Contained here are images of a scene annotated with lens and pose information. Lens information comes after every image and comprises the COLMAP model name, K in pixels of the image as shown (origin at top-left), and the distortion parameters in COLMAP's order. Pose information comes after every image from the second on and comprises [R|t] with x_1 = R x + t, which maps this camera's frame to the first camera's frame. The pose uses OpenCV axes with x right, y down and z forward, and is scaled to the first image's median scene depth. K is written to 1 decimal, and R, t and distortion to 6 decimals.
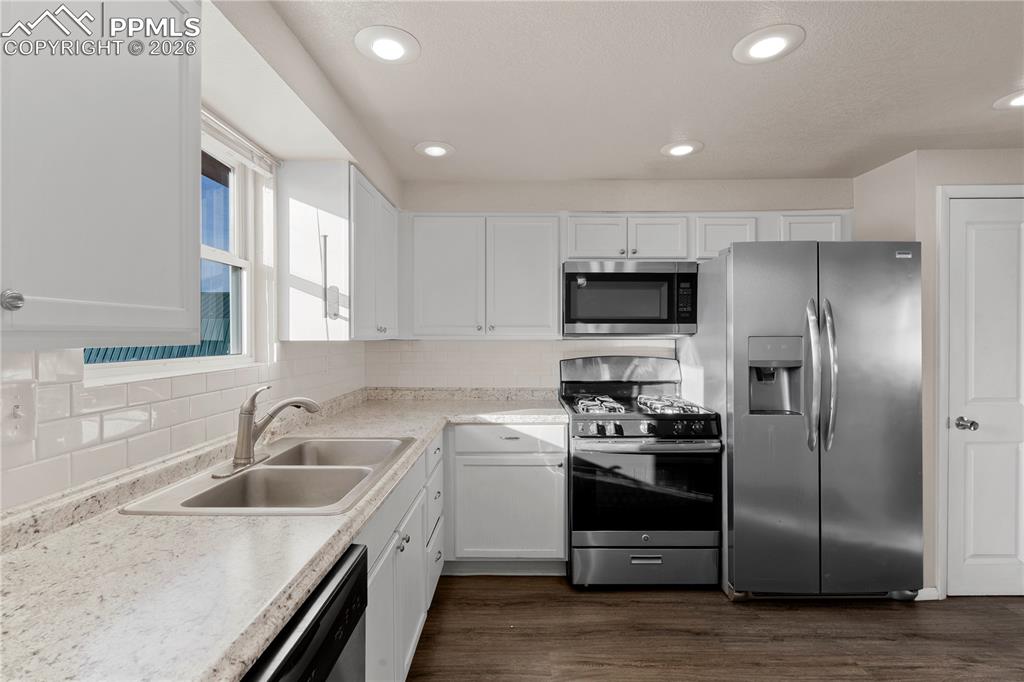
lens RADIAL K [[476.2, 0, 525.0], [0, 476.2, 336.9], [0, 0, 1]] dist [-0.015007, -0.000245]
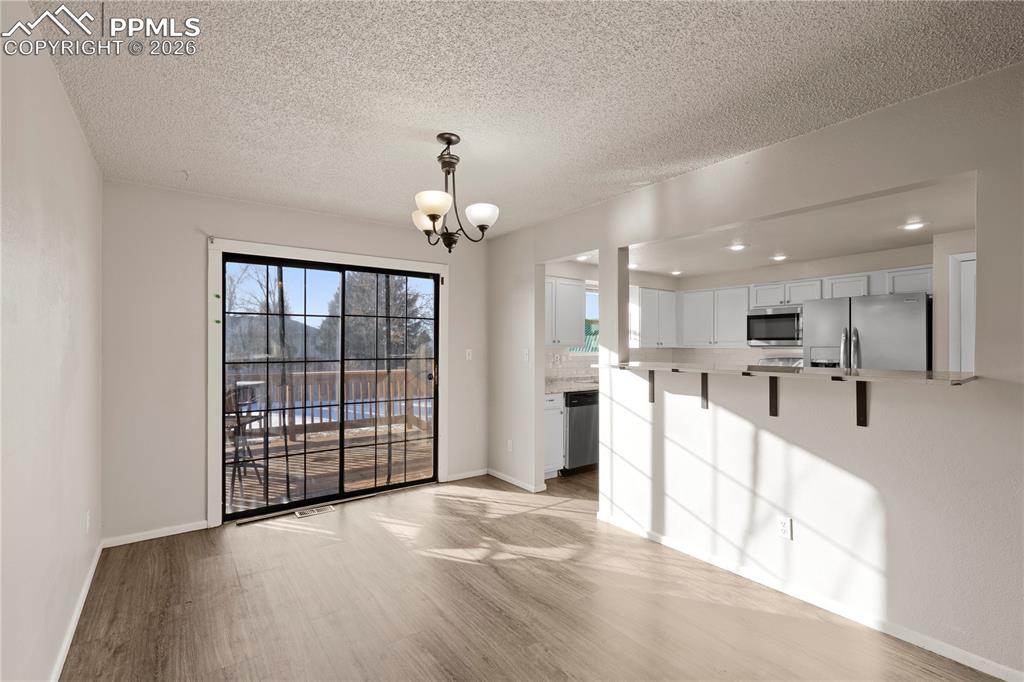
lens RADIAL K [[467.5, 0, 512.0], [0, 467.5, 341.0], [0, 0, 1]] dist [-0.003533, -0.000438]
pose [[0.589398, -0.004740, -0.807829, 1.111561], [-0.000325, 0.999981, -0.006105, -0.012879], [0.807843, 0.003860, 0.589386, -0.997565]]
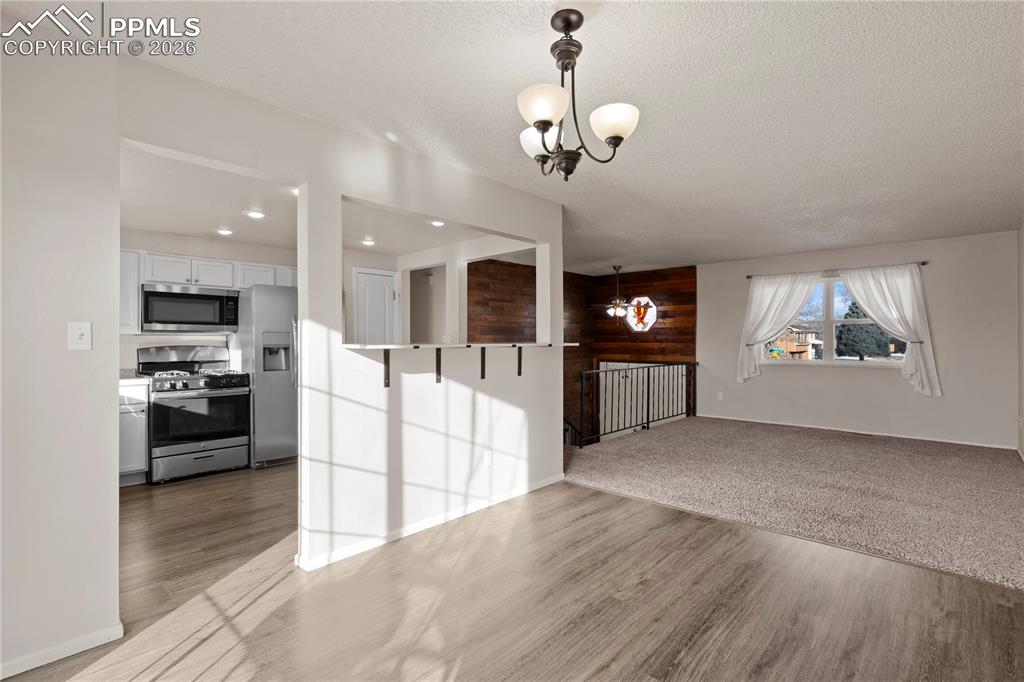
lens RADIAL K [[476.2, 0, 525.0], [0, 476.2, 336.9], [0, 0, 1]] dist [-0.015007, -0.000245]
pose [[0.675986, 0.005880, 0.736891, -0.209392], [0.001883, 0.999951, -0.009706, 0.032686], [-0.736912, 0.007949, 0.675941, -0.959400]]
